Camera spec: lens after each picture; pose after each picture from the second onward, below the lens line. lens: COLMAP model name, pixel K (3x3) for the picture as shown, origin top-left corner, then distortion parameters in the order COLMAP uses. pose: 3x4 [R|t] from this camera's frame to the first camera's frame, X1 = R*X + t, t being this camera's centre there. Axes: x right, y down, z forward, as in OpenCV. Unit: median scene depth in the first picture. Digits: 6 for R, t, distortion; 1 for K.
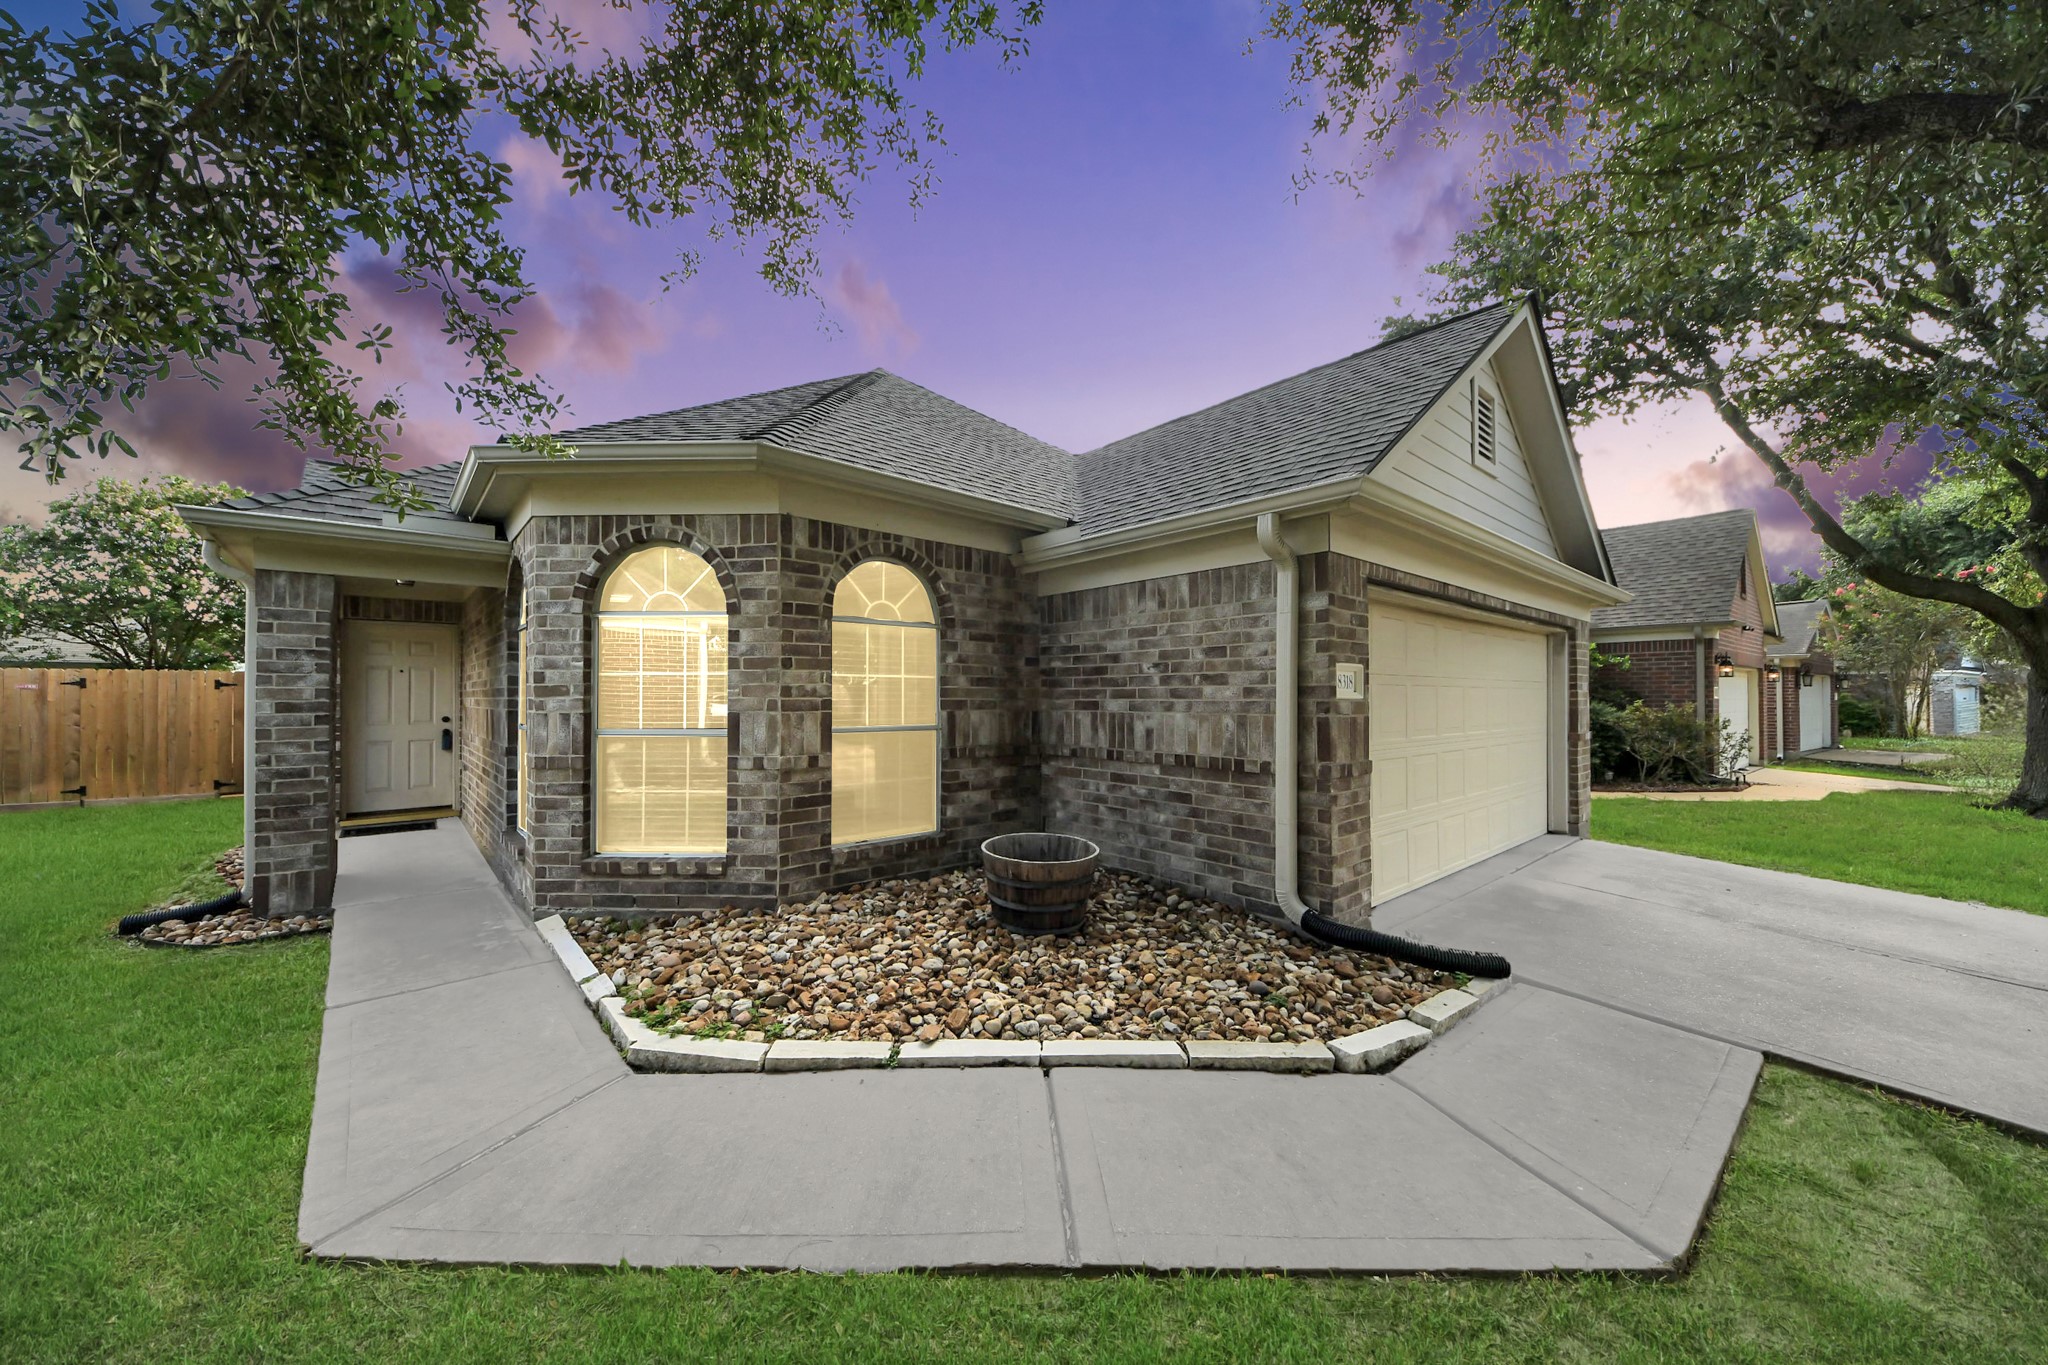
lens RADIAL K [[745.0, 0, 1033.0], [0, 745.0, 684.8], [0, 0, 1]] dist [0.031007, -0.021349]
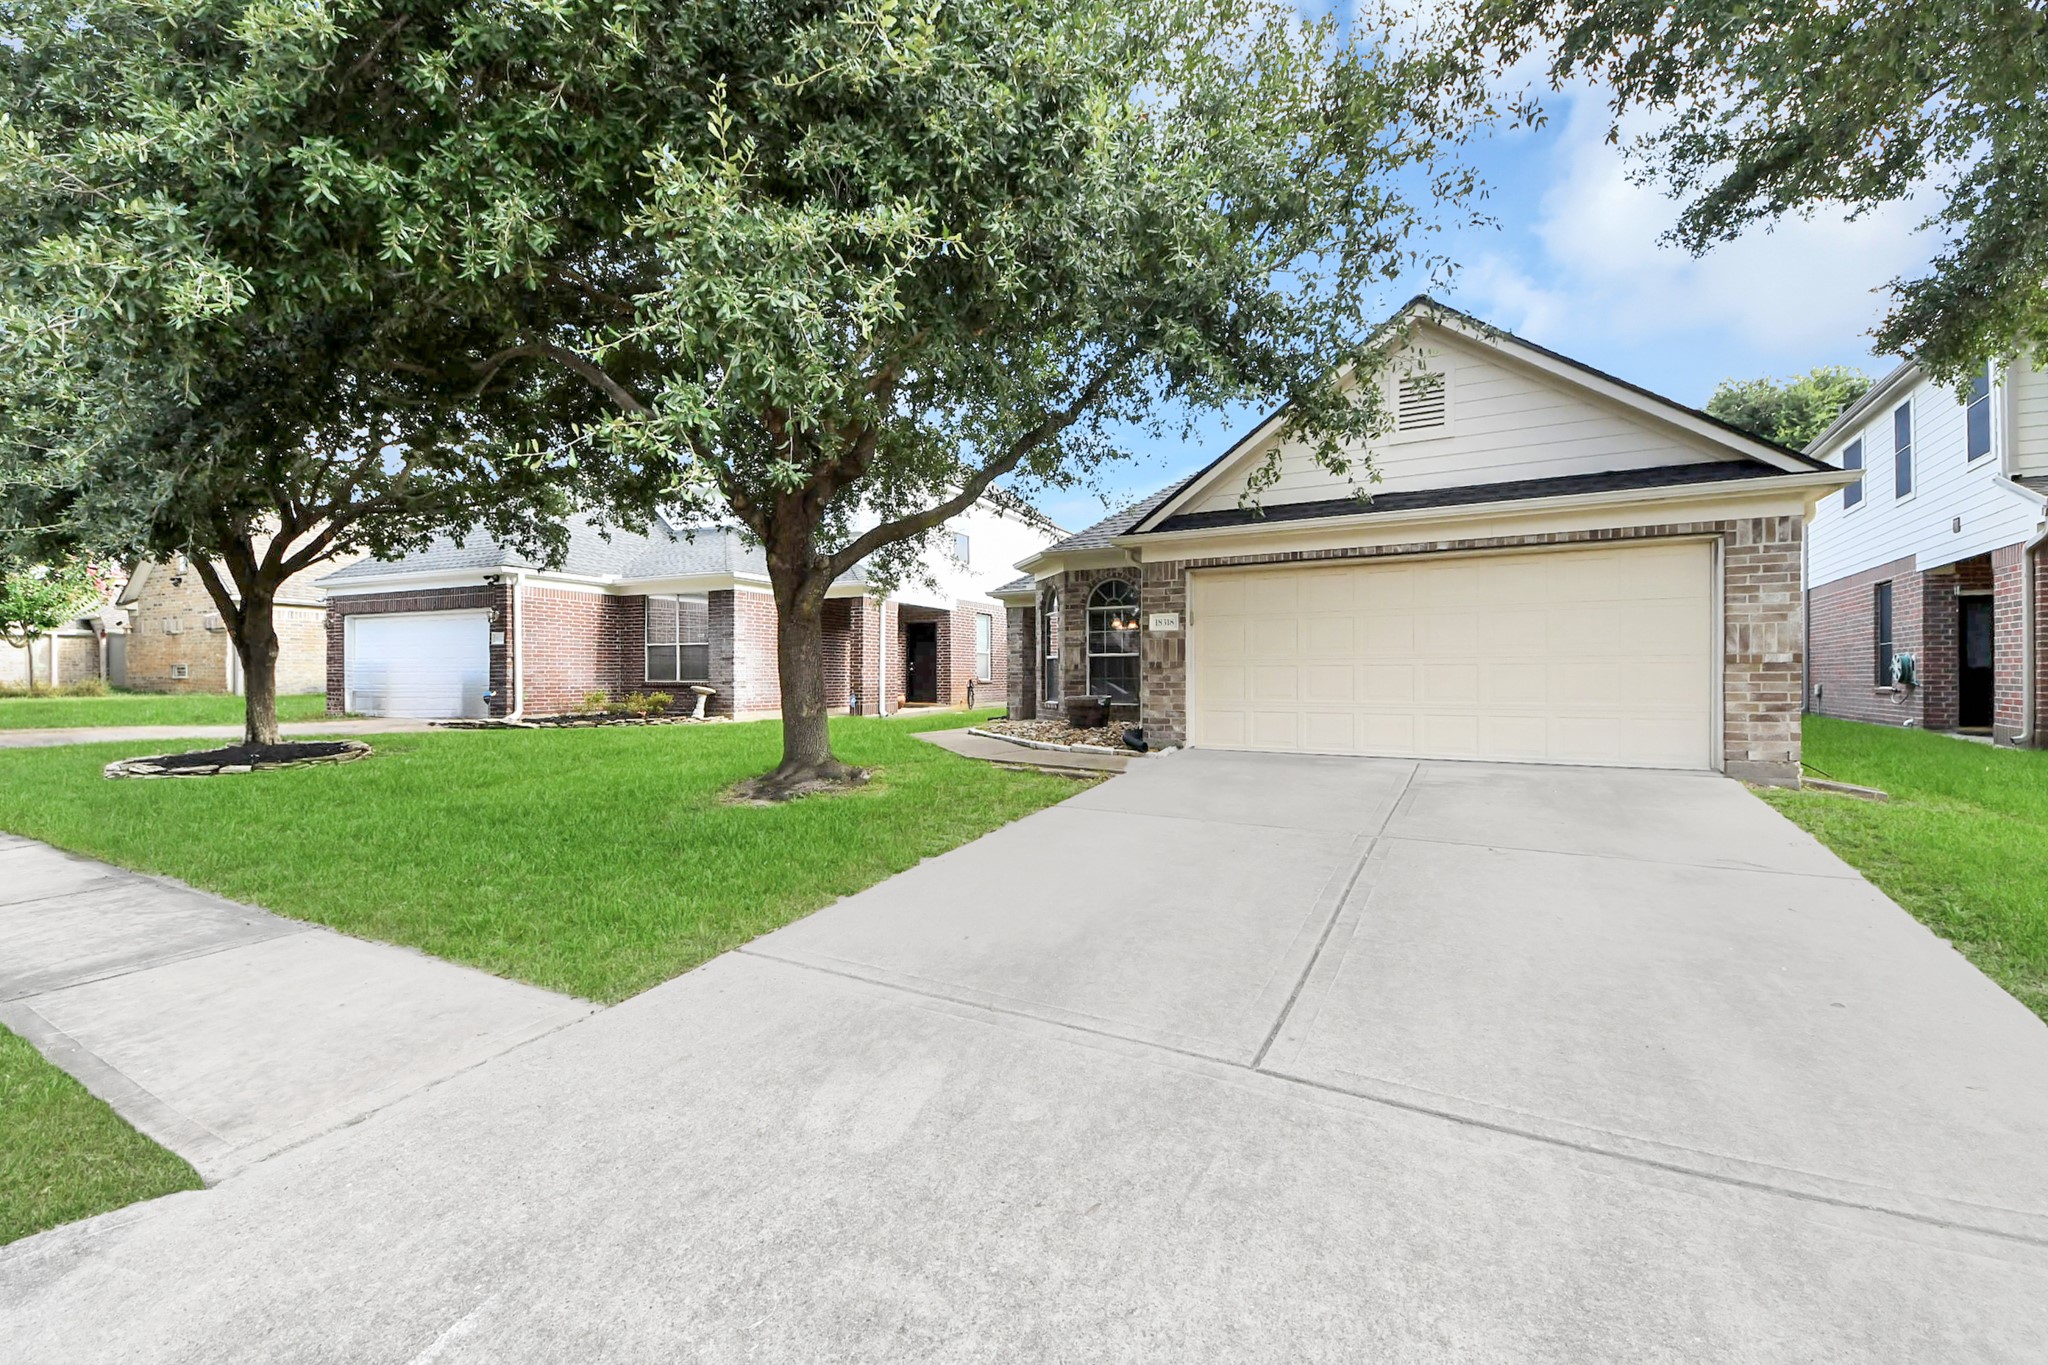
lens RADIAL K [[866.4, 0, 1009.7], [0, 866.4, 673.2], [0, 0, 1]] dist [0.056105, -0.038602]
pose [[0.323609, -0.007891, -0.946158, 2.041425], [0.016072, 0.999867, -0.002842, 0.108836], [0.946054, -0.014287, 0.323693, -0.133787]]
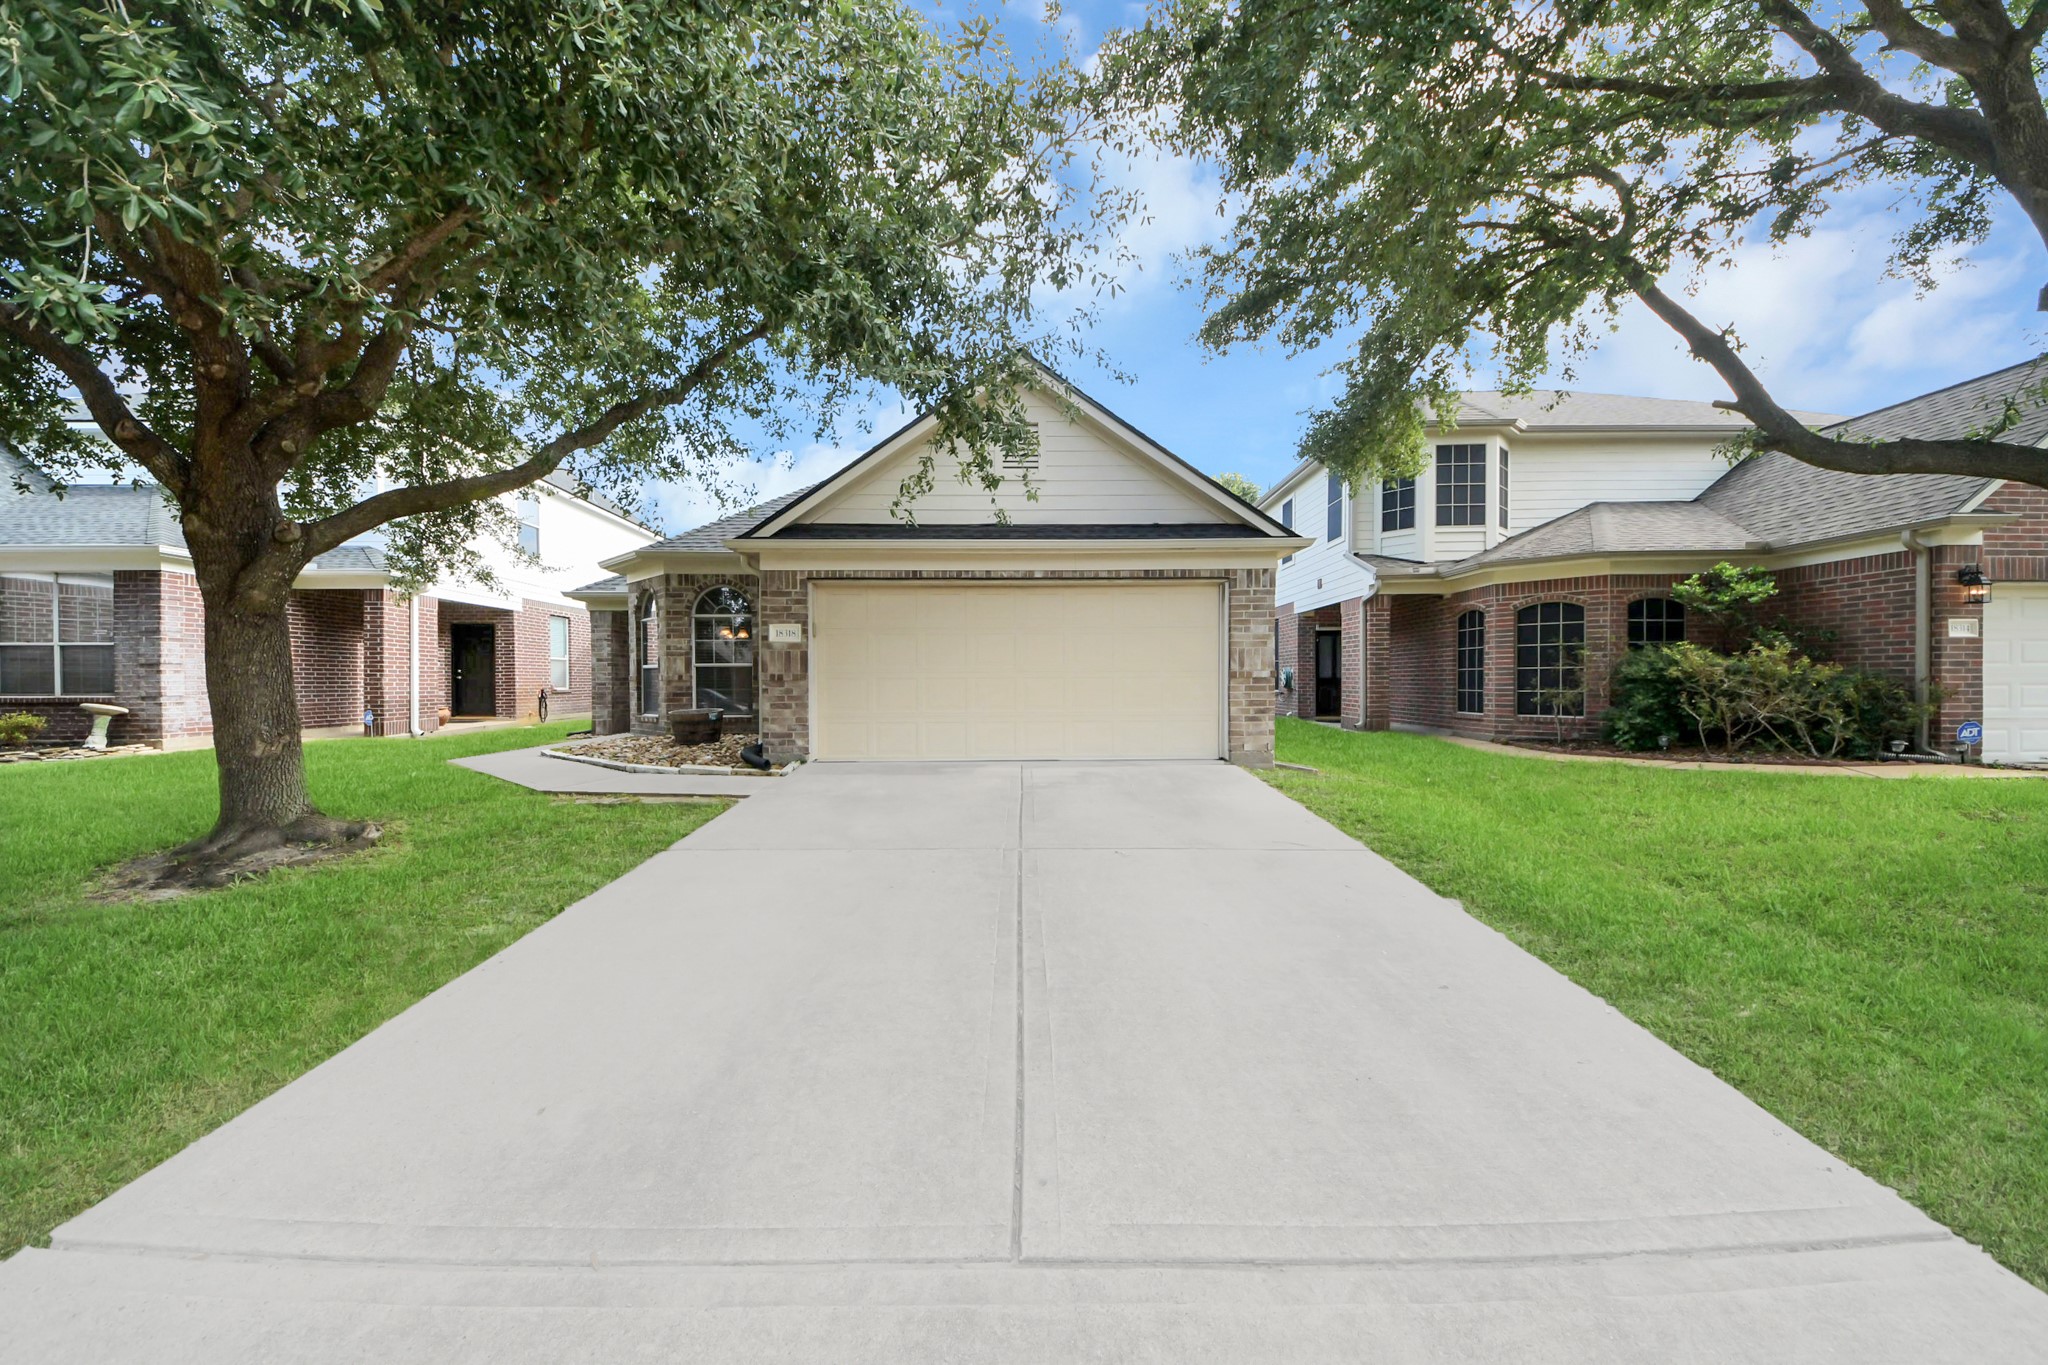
lens RADIAL K [[745.0, 0, 1033.0], [0, 745.0, 684.8], [0, 0, 1]] dist [0.031007, -0.021349]
pose [[0.759281, -0.001487, -0.650761, 1.773681], [0.016285, 0.999728, 0.016717, 0.088247], [0.650559, -0.023291, 0.759098, -0.056762]]
